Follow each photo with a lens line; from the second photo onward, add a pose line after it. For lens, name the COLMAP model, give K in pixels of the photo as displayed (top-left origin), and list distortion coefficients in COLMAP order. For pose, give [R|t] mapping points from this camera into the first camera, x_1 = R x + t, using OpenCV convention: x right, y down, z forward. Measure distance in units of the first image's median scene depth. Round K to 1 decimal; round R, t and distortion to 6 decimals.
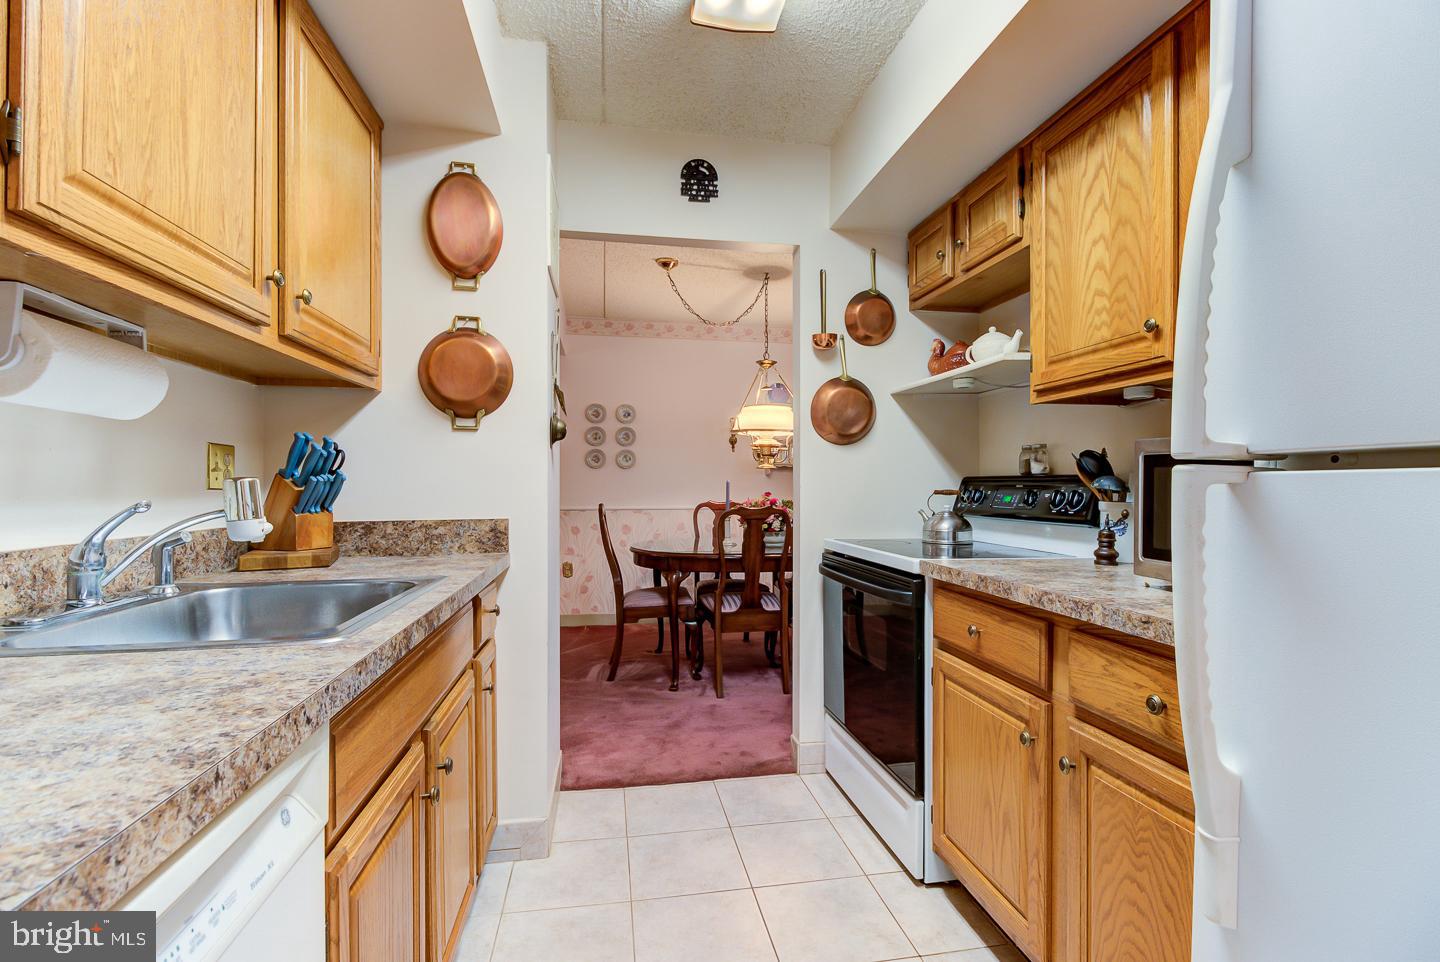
lens RADIAL K [[650.9, 0, 720.0], [0, 650.9, 481.0], [0, 0, 1]] dist [0.012962, -0.011316]
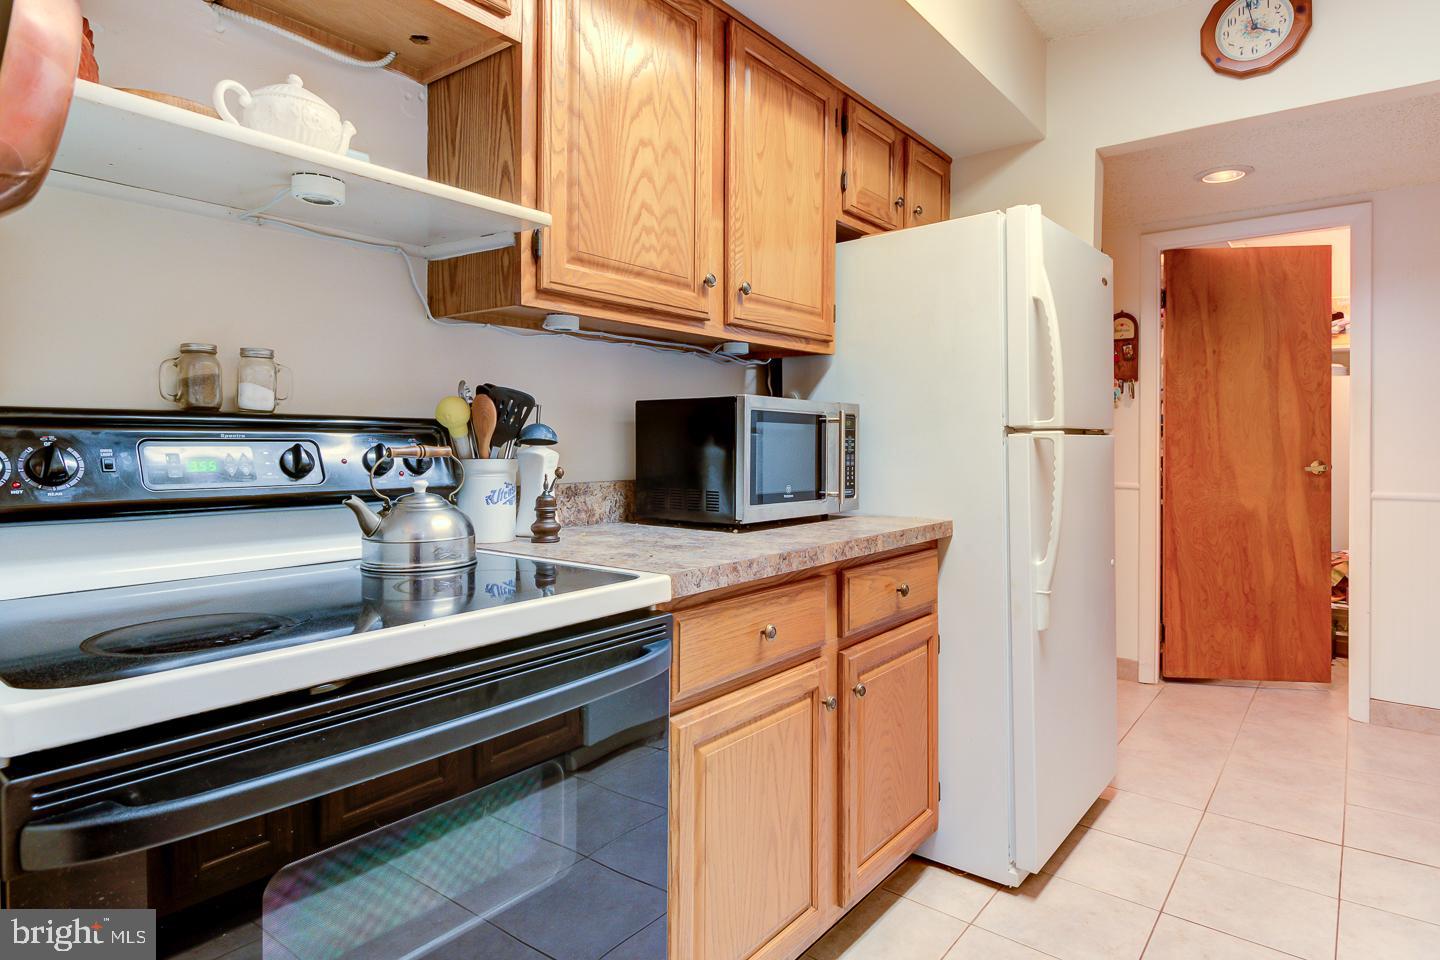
lens RADIAL K [[818.2, 0, 719.1], [0, 818.2, 439.9], [0, 0, 1]] dist [0.002279, 0.000143]
pose [[-0.669201, -0.005879, 0.743059, -0.227685], [-0.010876, 0.999939, -0.001883, 0.009658], [-0.743002, -0.009341, -0.669224, 1.409573]]
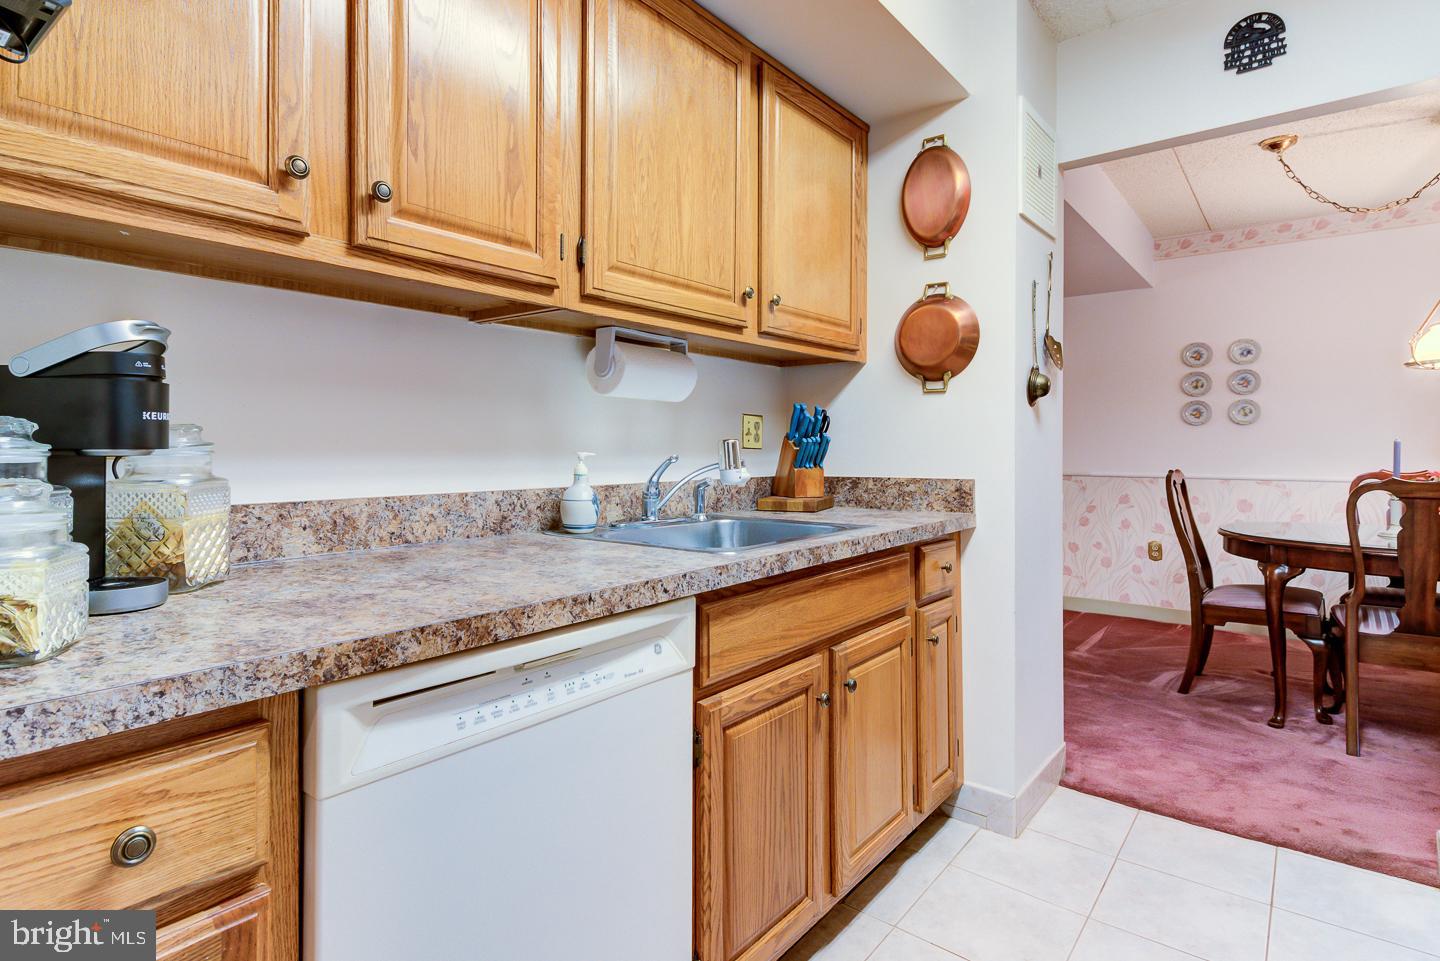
lens RADIAL K [[734.4, 0, 721.5], [0, 734.4, 434.6], [0, 0, 1]] dist [0.013992, -0.016455]
pose [[0.655627, -0.011902, -0.754991, 0.269138], [0.003593, 0.999914, -0.012643, 0.002398], [0.755076, 0.005576, 0.655613, -0.025778]]
